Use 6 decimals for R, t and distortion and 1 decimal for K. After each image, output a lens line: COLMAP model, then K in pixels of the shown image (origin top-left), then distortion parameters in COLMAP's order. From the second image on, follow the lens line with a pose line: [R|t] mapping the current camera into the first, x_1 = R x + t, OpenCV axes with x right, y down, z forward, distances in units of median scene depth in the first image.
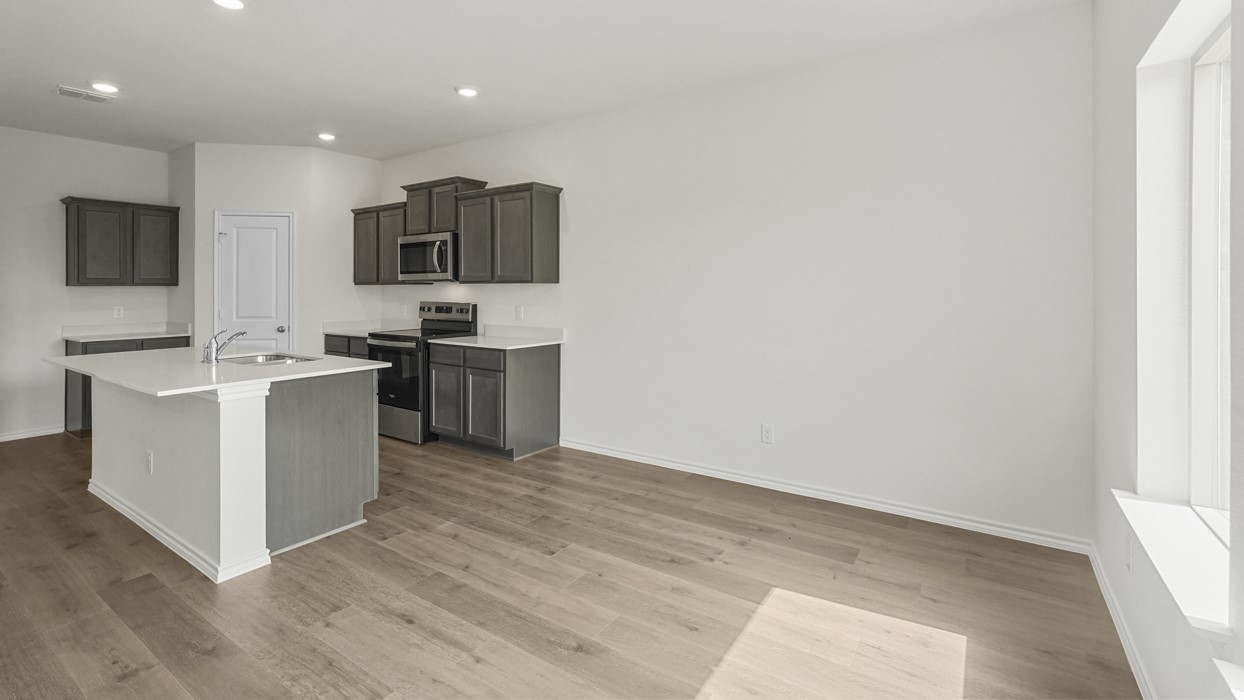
lens RADIAL K [[556.0, 0, 615.8], [0, 556.0, 285.9], [0, 0, 1]] dist [-0.006720, 0.005378]
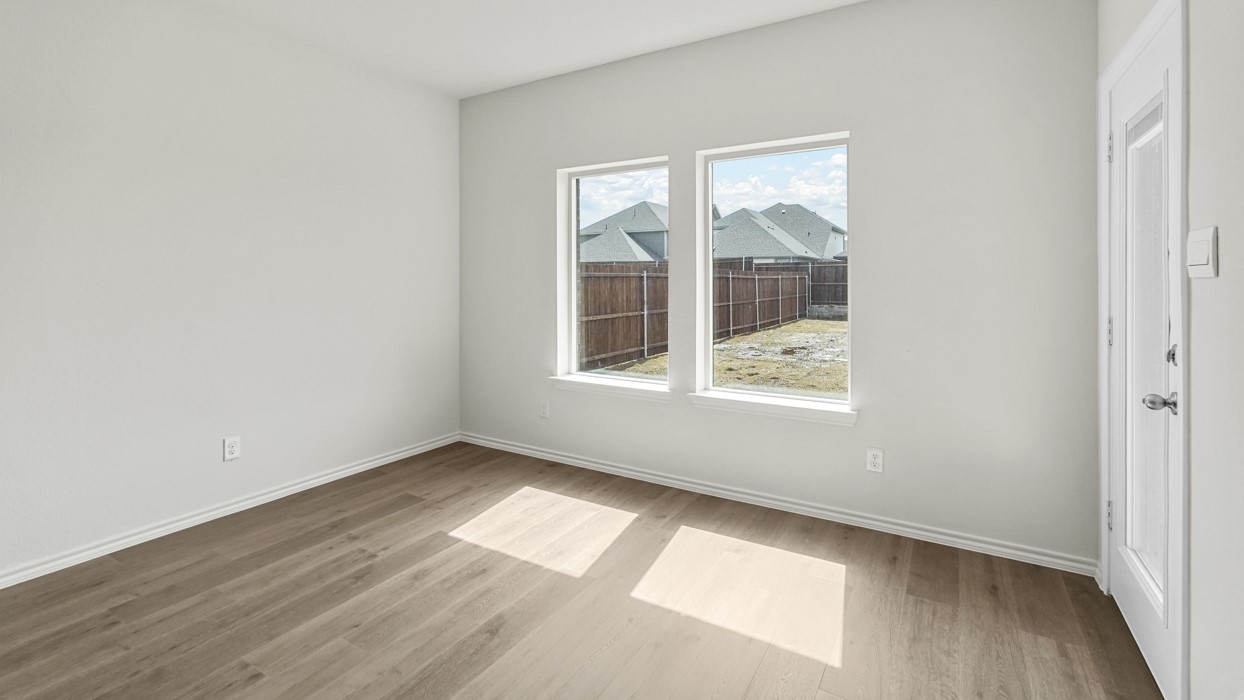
lens RADIAL K [[556.0, 0, 622.7], [0, 556.0, 277.8], [0, 0, 1]] dist [-0.006720, 0.005378]
pose [[-0.061681, 0.006877, 0.998072, -0.661478], [-0.003119, 0.999970, -0.007083, 0.011772], [-0.998091, -0.003549, -0.061658, 0.505095]]
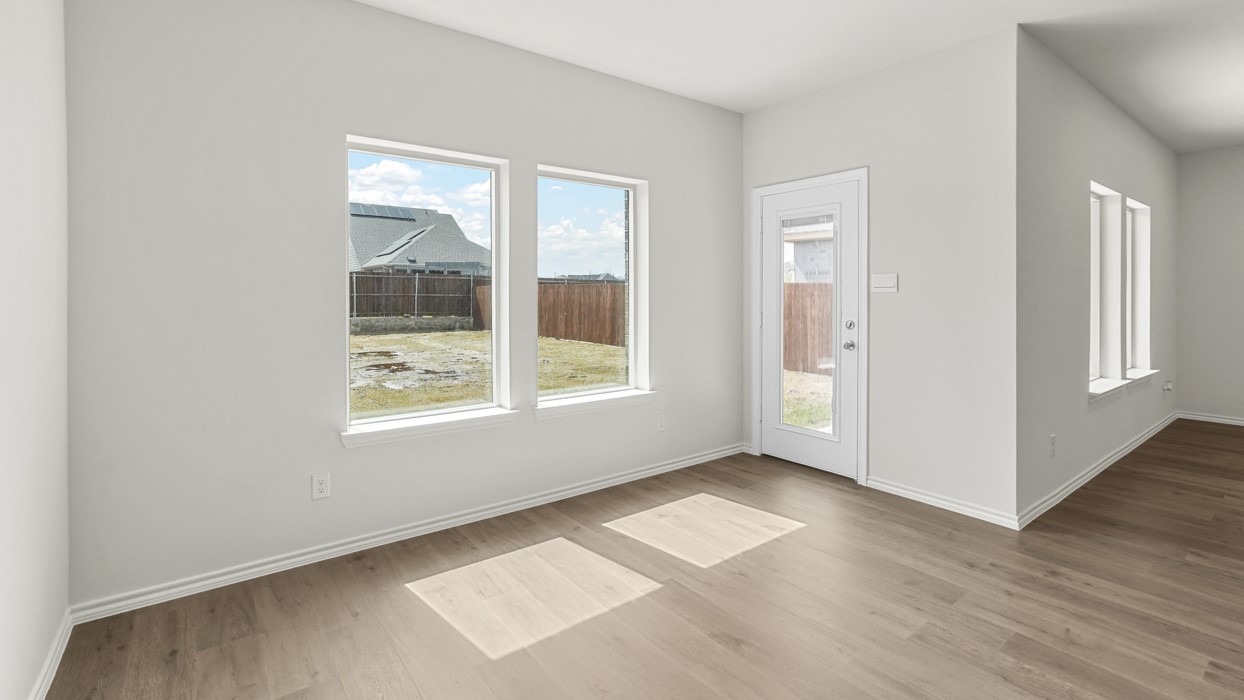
lens RADIAL K [[556.0, 0, 626.7], [0, 556.0, 296.2], [0, 0, 1]] dist [-0.006720, 0.005378]
pose [[-0.955078, -0.001391, 0.296350, -0.103218], [-0.001400, 0.999999, 0.000181, 0.015085], [-0.296350, -0.000242, -0.955079, 1.231691]]
